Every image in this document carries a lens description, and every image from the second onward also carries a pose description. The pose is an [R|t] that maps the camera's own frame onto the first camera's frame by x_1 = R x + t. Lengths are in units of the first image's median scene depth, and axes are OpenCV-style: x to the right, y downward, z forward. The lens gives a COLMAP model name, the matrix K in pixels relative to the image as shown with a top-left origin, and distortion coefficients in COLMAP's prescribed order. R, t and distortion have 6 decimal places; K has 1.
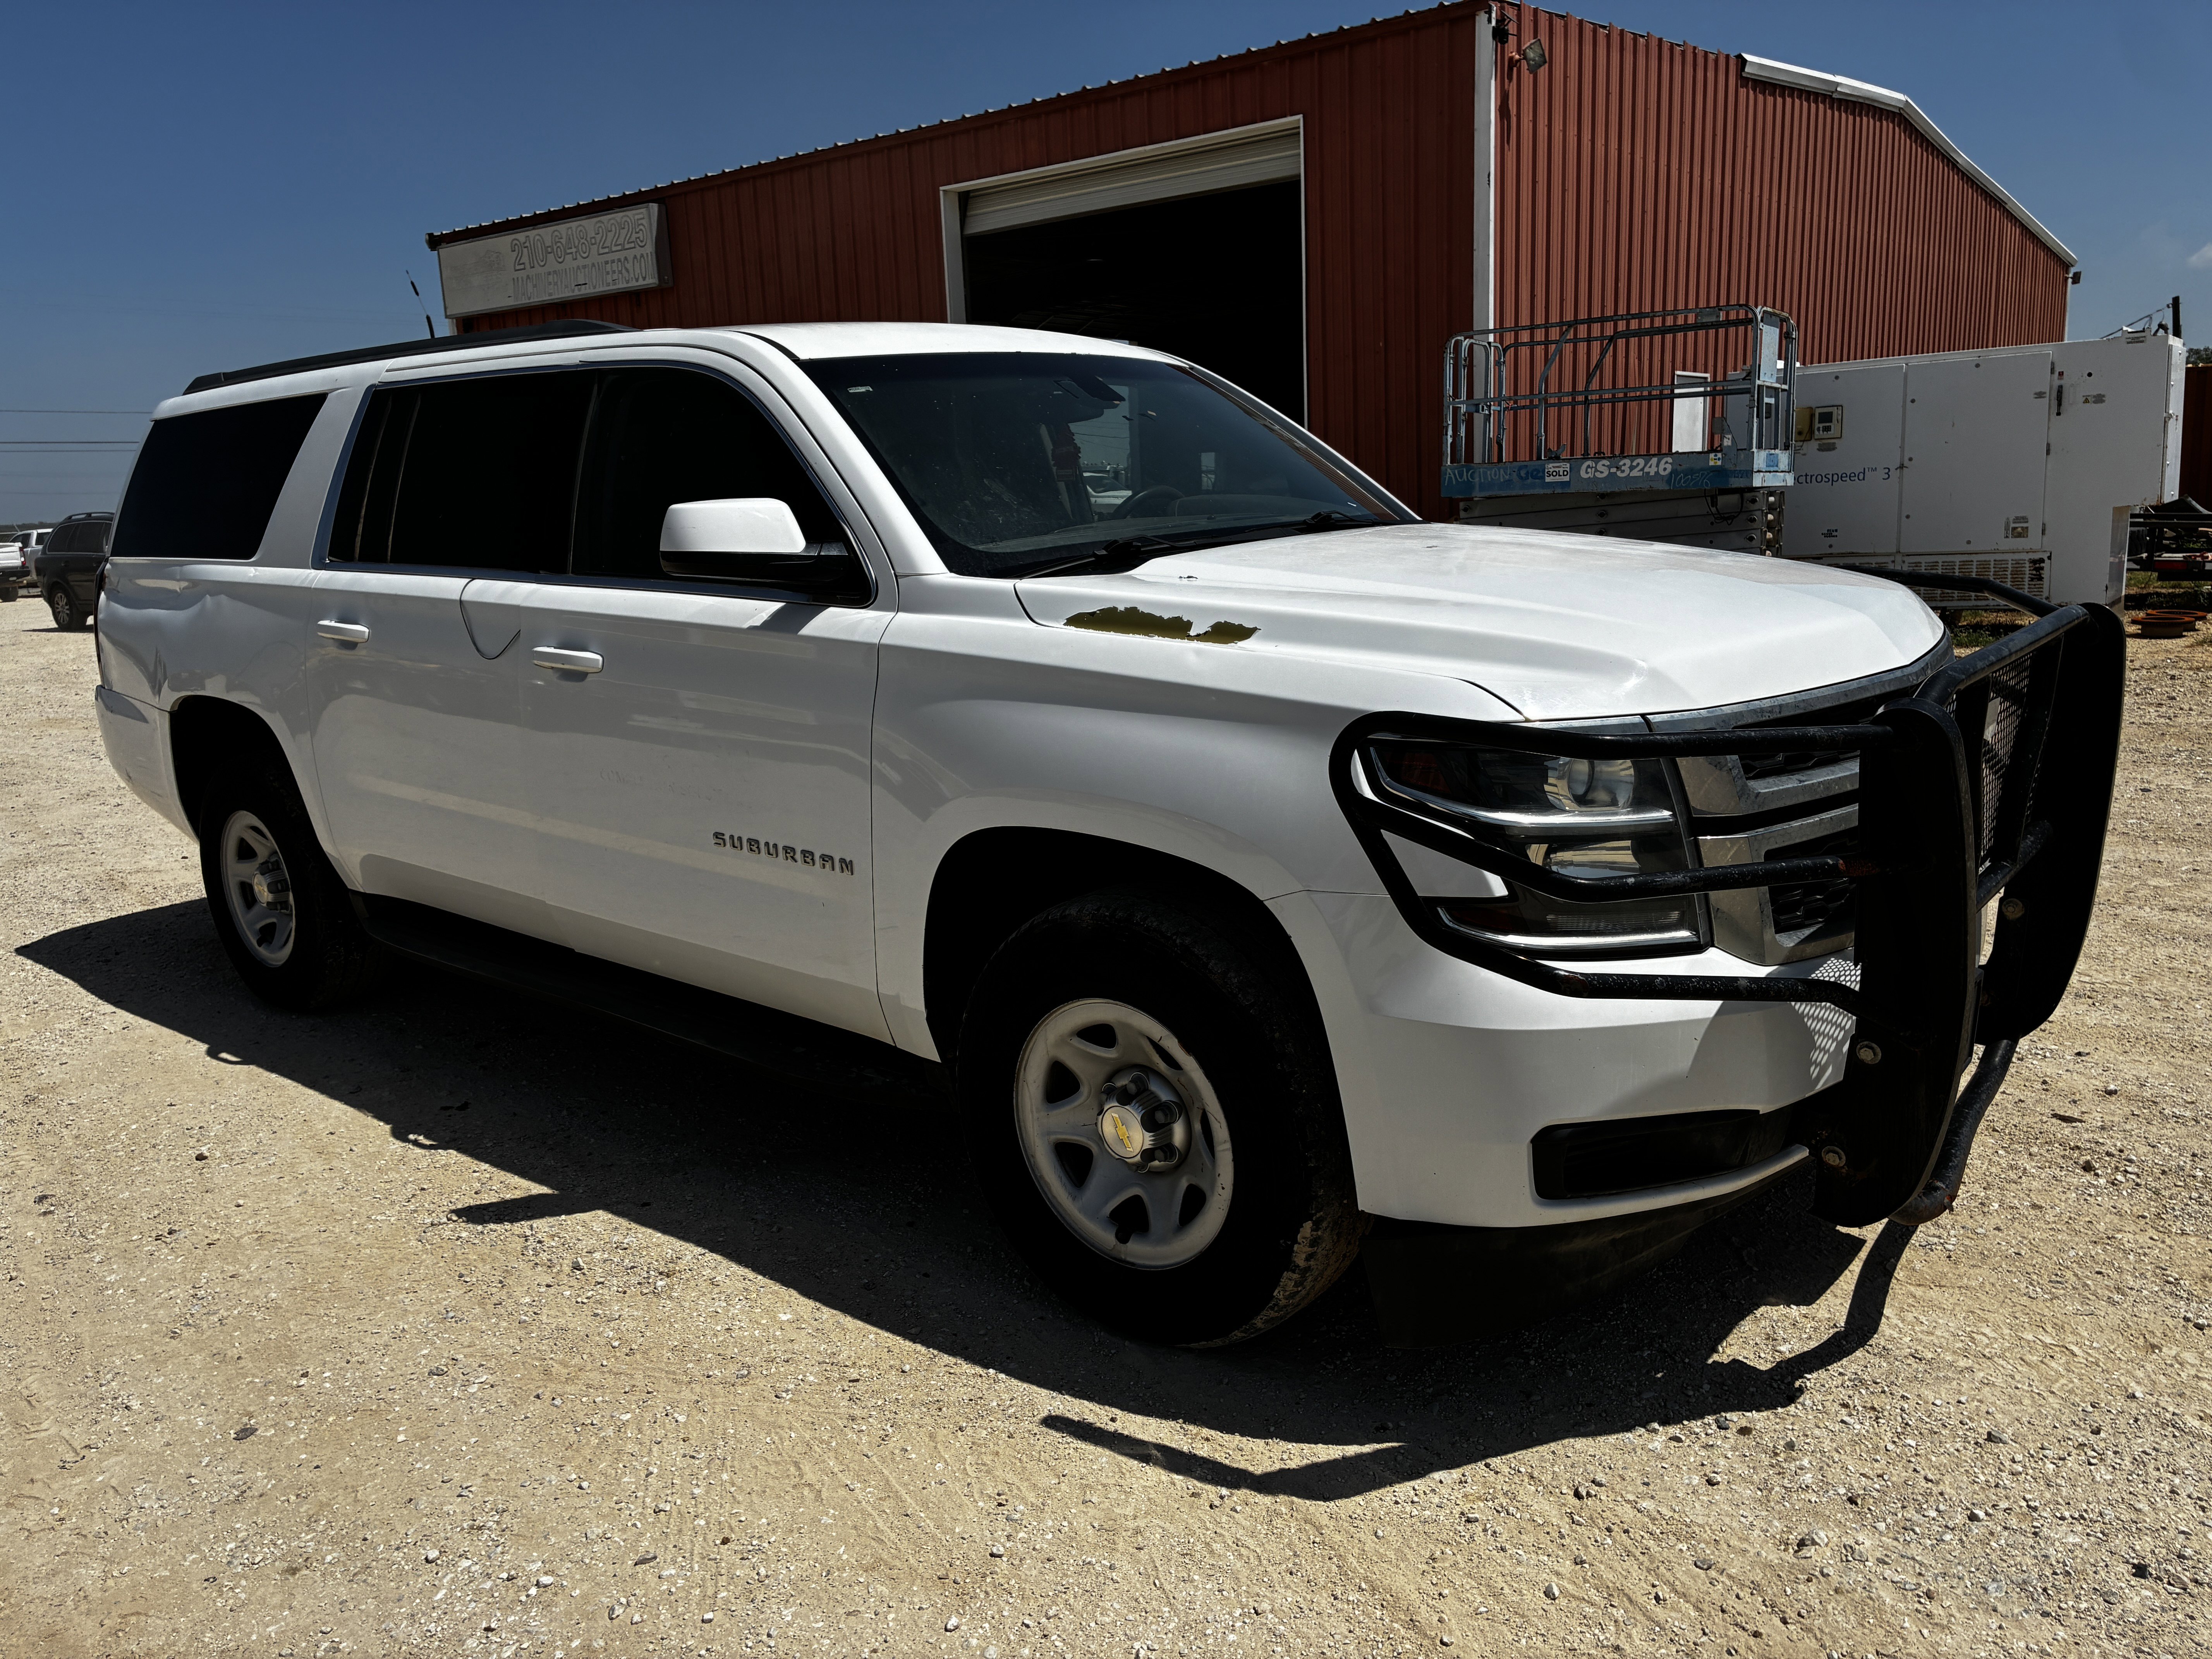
lens RADIAL K [[1711.0, 0, 1108.5], [0, 1711.0, 840.3], [0, 0, 1]] dist [0.023765, -0.026982]
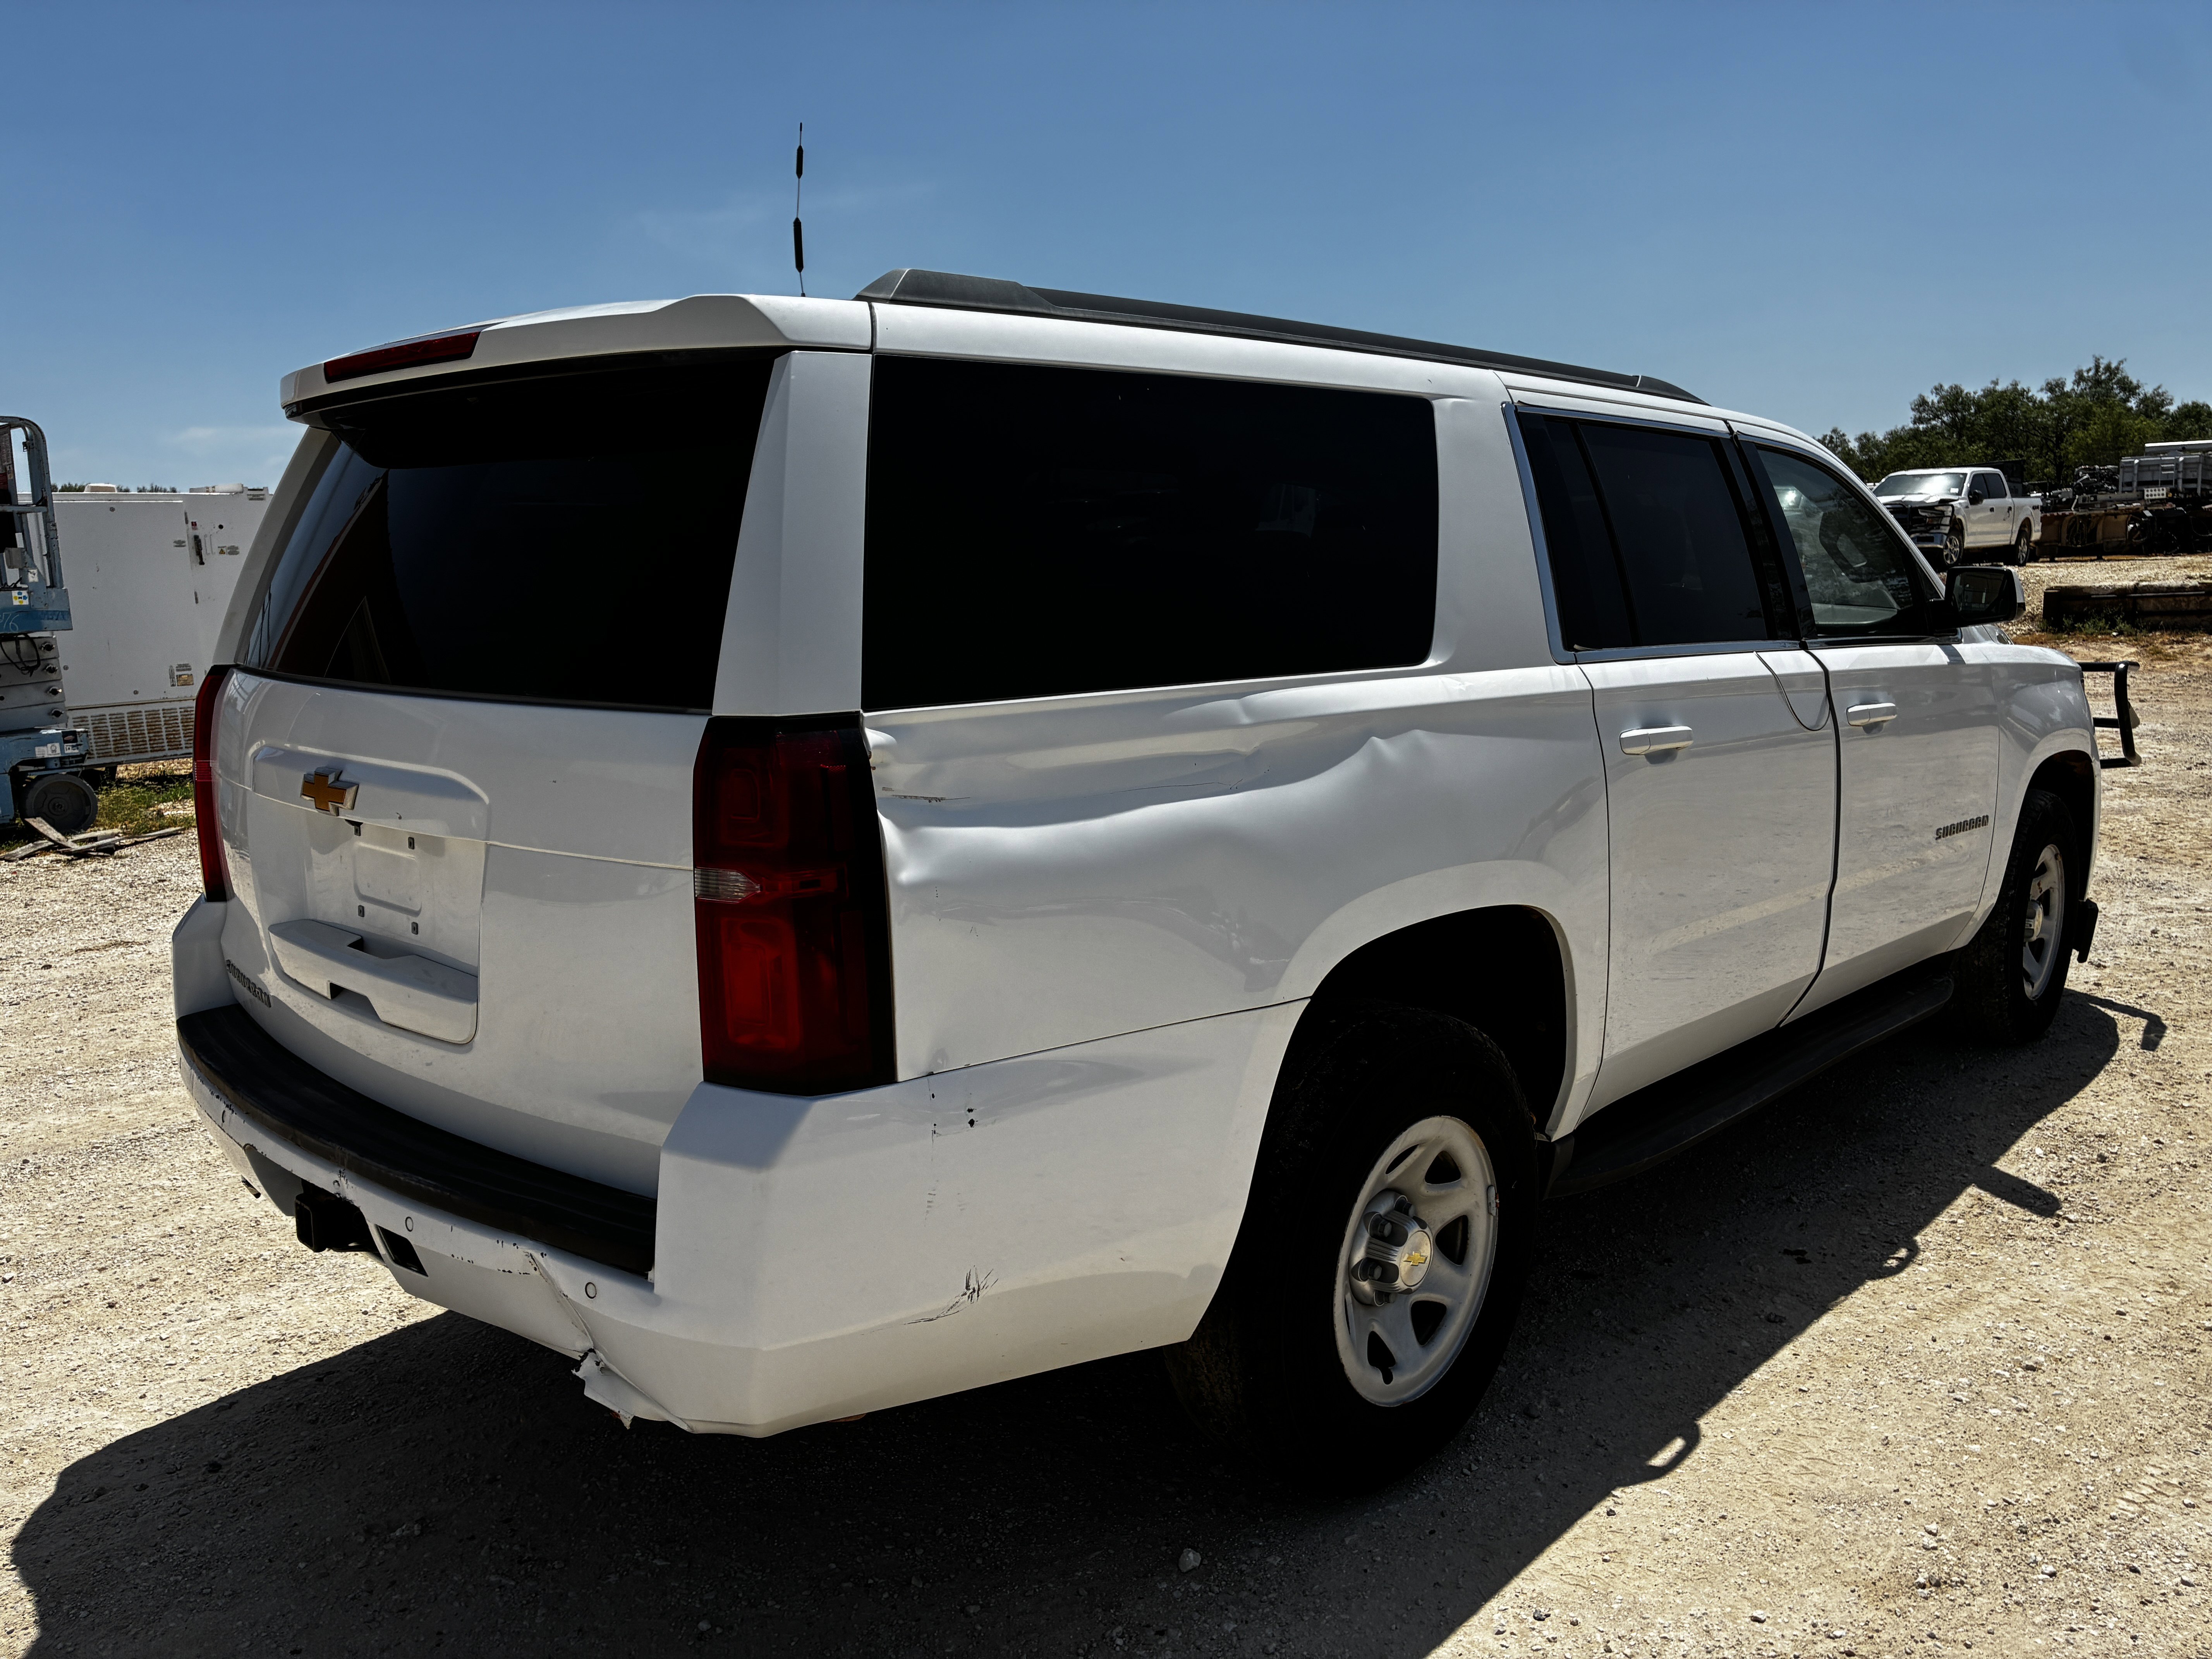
lens RADIAL K [[1711.0, 0, 1110.1], [0, 1711.0, 829.8], [0, 0, 1]] dist [0.023765, -0.026982]
pose [[0.035795, -0.110949, 0.993181, -1.064271], [0.220186, 0.970272, 0.100455, -0.188155], [-0.974801, 0.215088, 0.059160, 1.070810]]
